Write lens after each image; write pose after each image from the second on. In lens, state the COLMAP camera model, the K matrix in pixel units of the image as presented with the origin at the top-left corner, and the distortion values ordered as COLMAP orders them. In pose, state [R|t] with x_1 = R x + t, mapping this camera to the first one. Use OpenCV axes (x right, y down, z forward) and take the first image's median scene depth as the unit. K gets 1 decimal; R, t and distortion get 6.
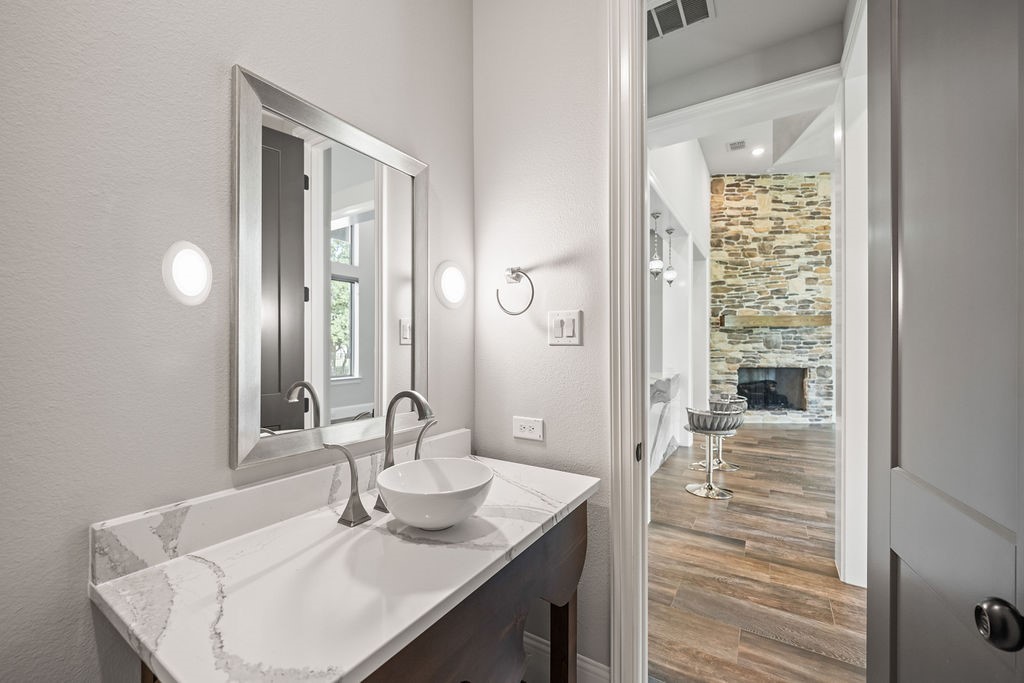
lens RADIAL K [[405.7, 0, 510.8], [0, 405.7, 348.7], [0, 0, 1]] dist [-0.002728, -0.000377]
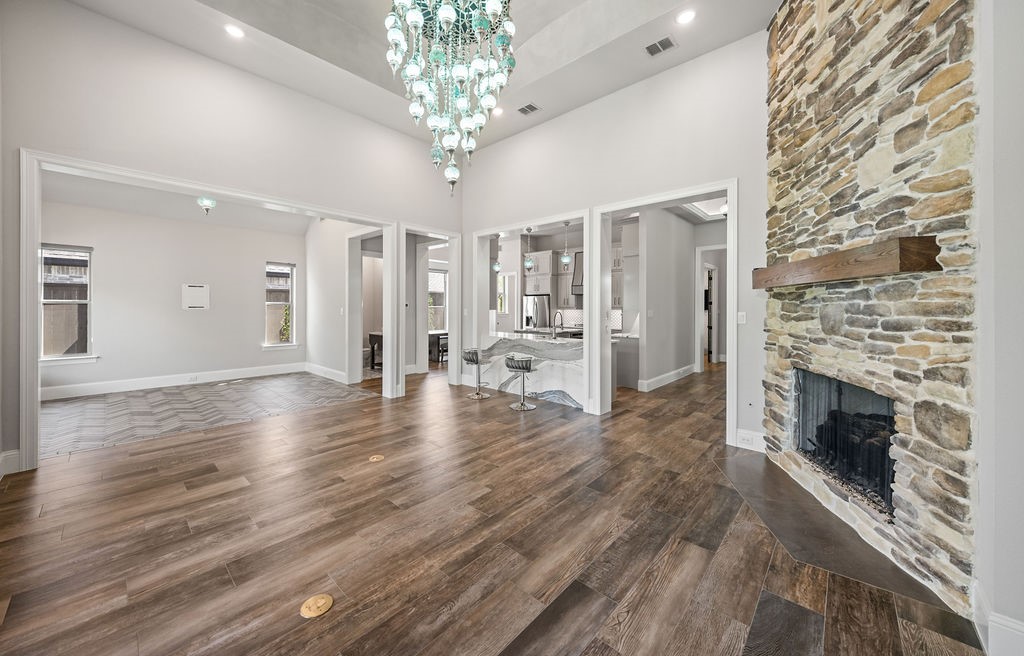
lens RADIAL K [[368.4, 0, 500.7], [0, 368.4, 308.7], [0, 0, 1]] dist [0.002928, 0.000089]
pose [[-0.186954, 0.002112, -0.982366, 1.096197], [-0.002605, 0.999993, 0.002646, -0.027597], [0.982365, 0.003054, -0.186947, 0.729669]]
